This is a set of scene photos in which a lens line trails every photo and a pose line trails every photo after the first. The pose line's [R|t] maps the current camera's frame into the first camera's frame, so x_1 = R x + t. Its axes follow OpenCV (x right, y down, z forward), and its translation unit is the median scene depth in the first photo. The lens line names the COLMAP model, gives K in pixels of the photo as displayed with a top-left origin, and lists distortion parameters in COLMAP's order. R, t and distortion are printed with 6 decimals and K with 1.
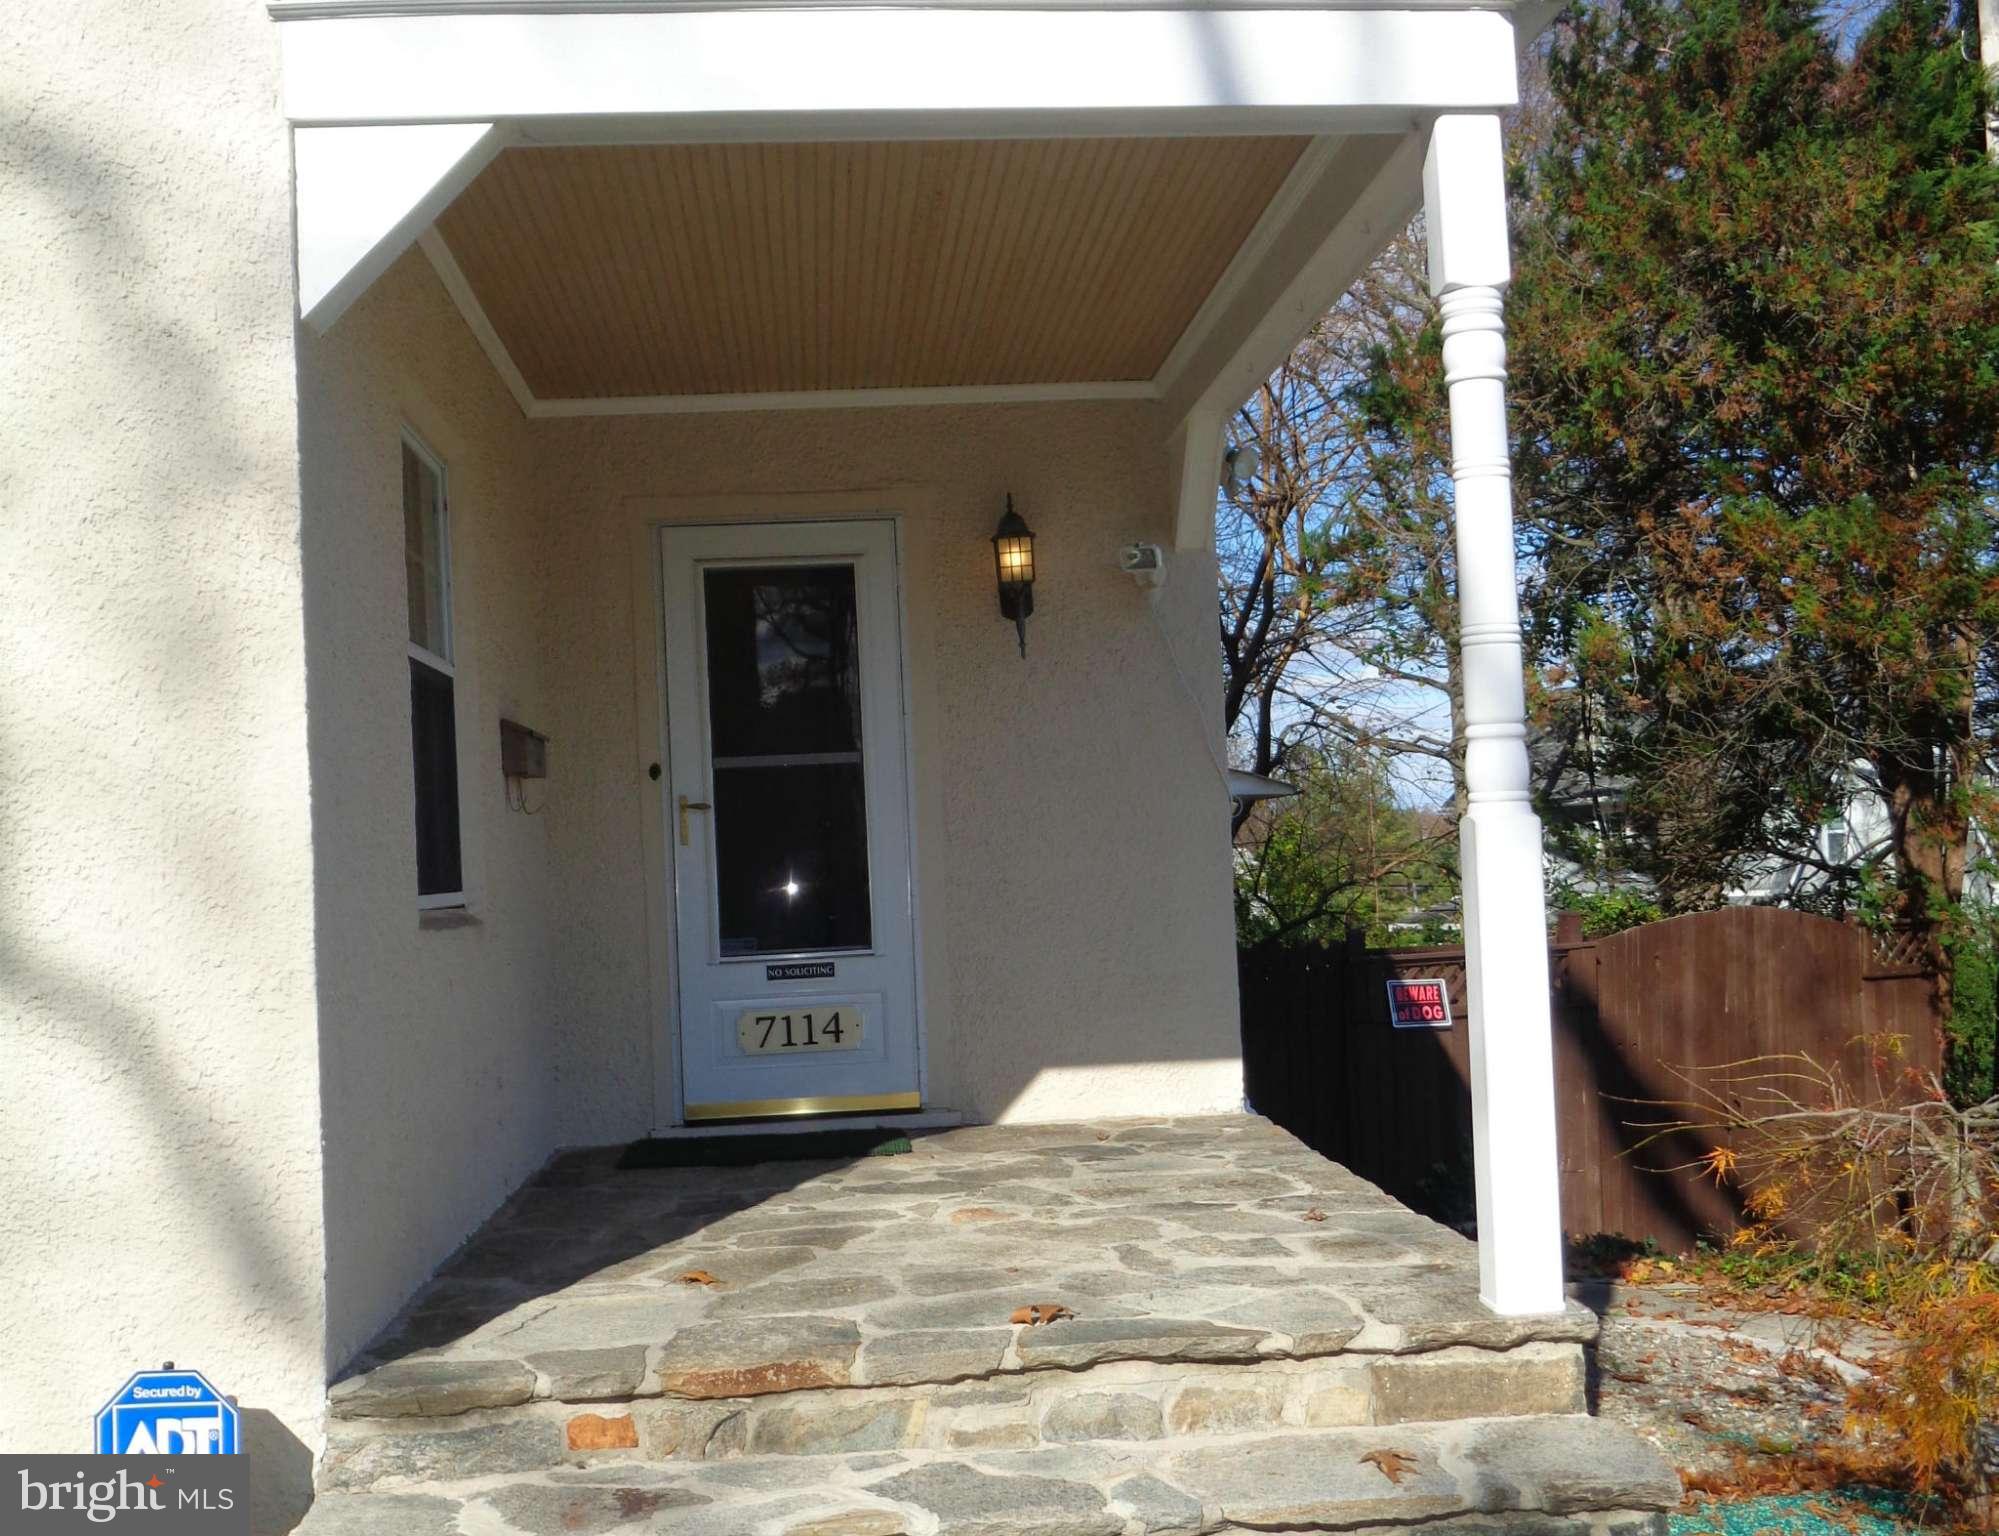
lens RADIAL K [[2102.0, 0, 996.3], [0, 2102.0, 773.3], [0, 0, 1]] dist [-0.022277, 0.000000]
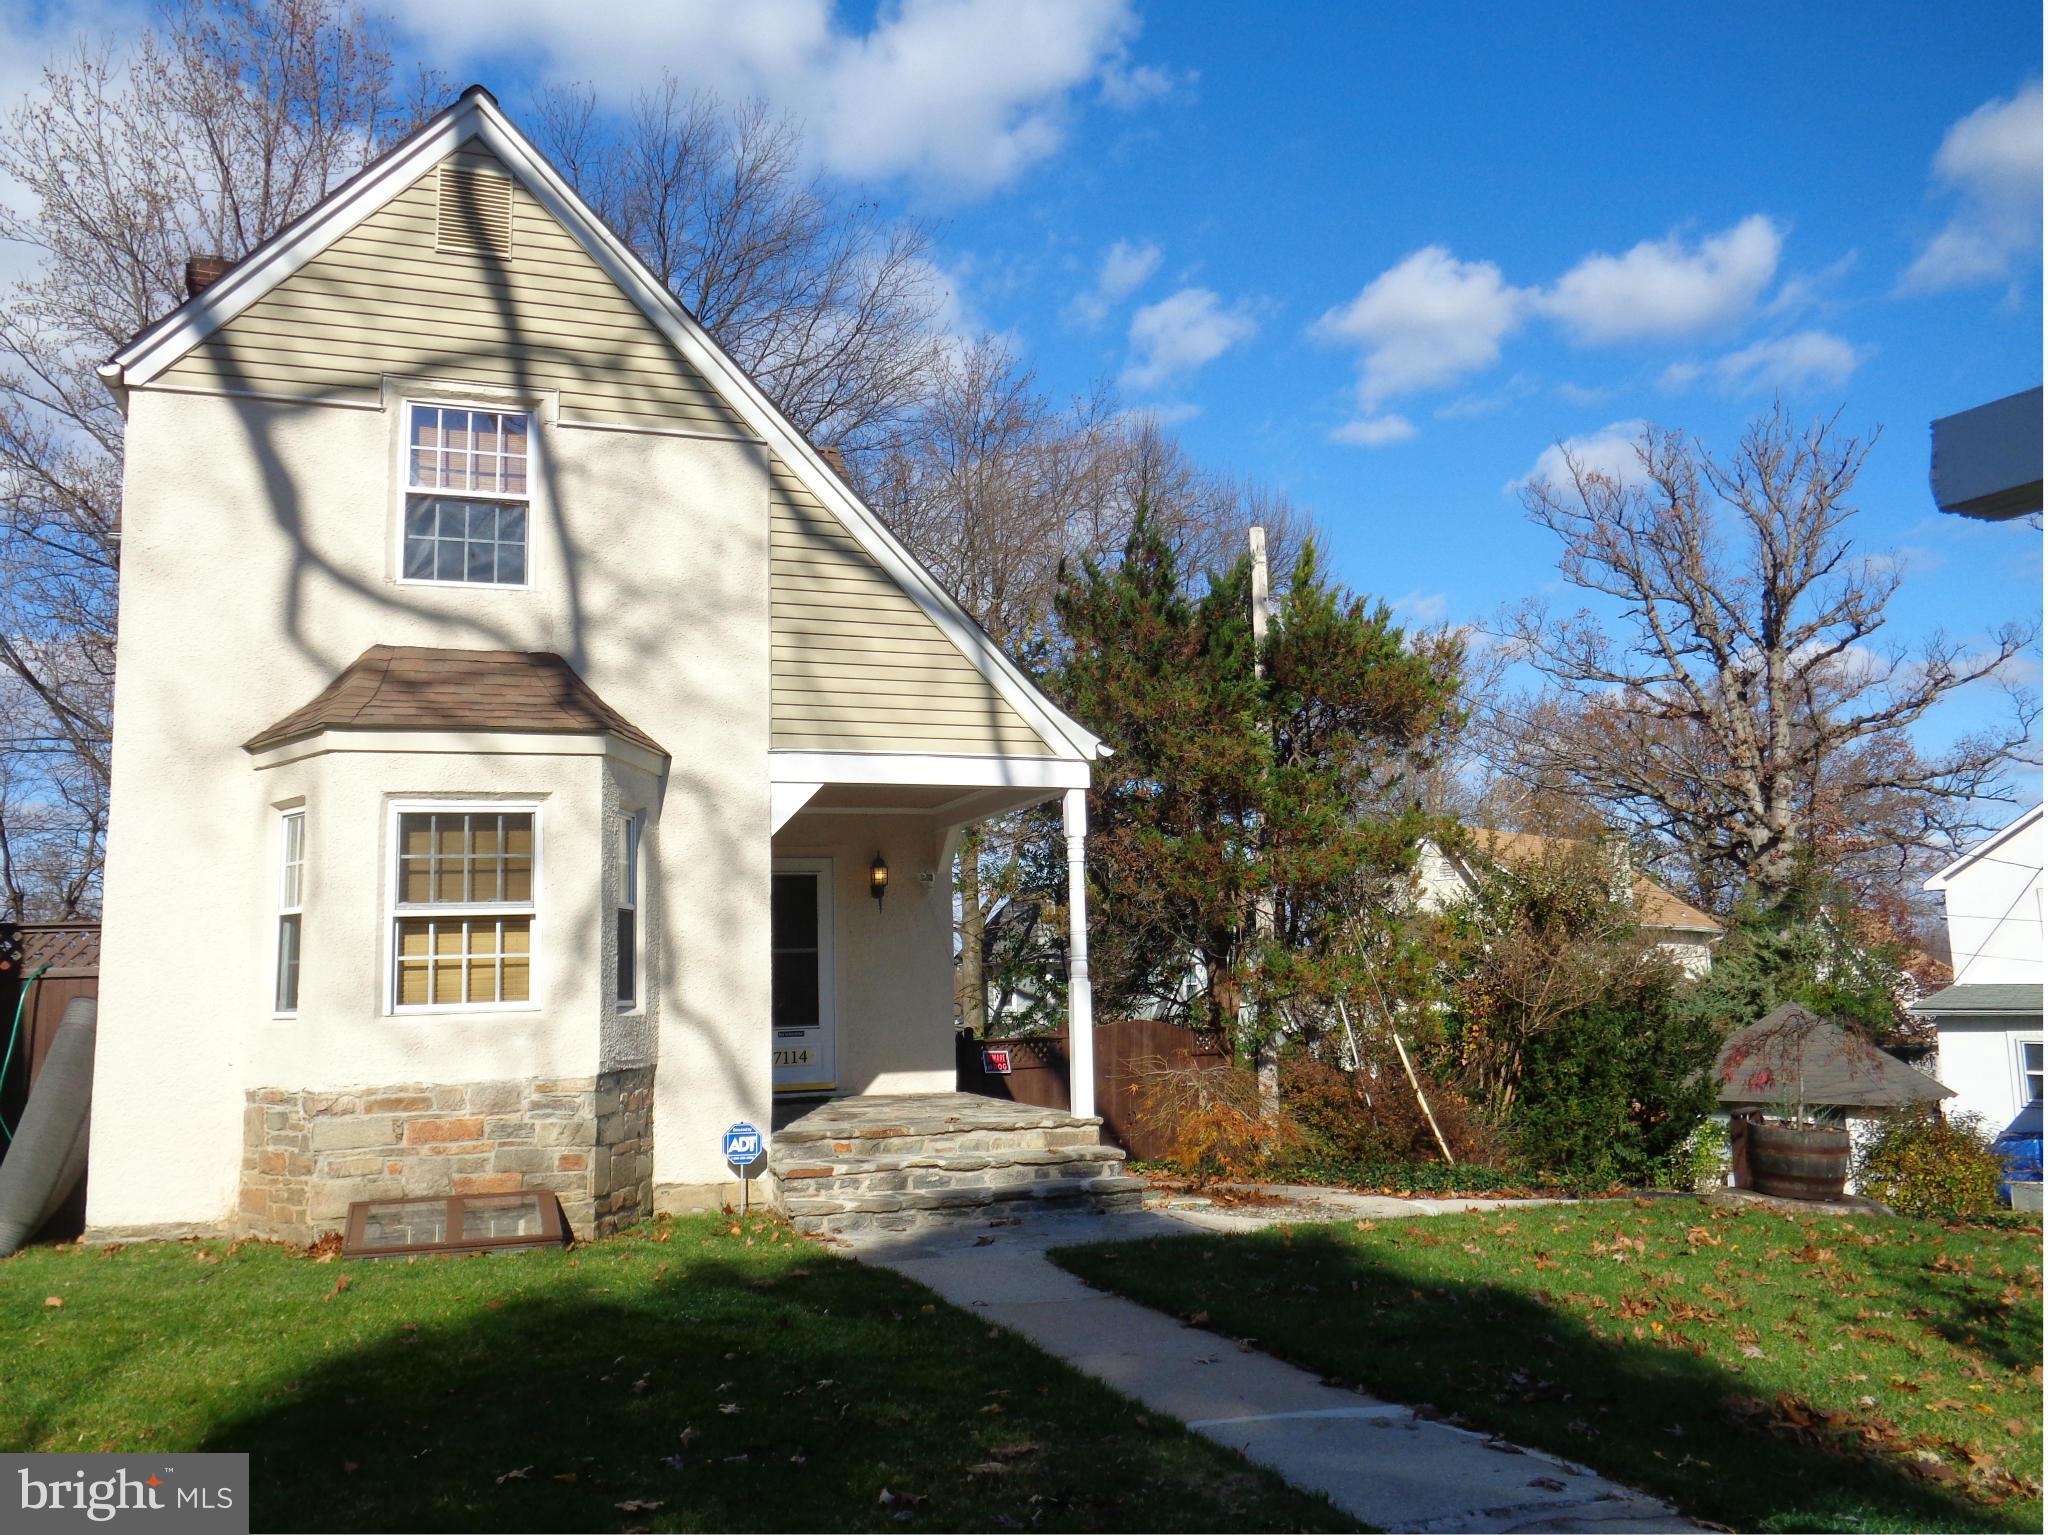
lens RADIAL K [[1576.7, 0, 1022.7], [0, 1576.7, 763.1], [0, 0, 1]] dist [-0.039842, 0.029053]
pose [[0.963337, 0.055924, 0.262400, -0.597944], [-0.028032, 0.993662, -0.108862, -0.055548], [-0.266825, 0.097515, 0.958799, -1.643093]]
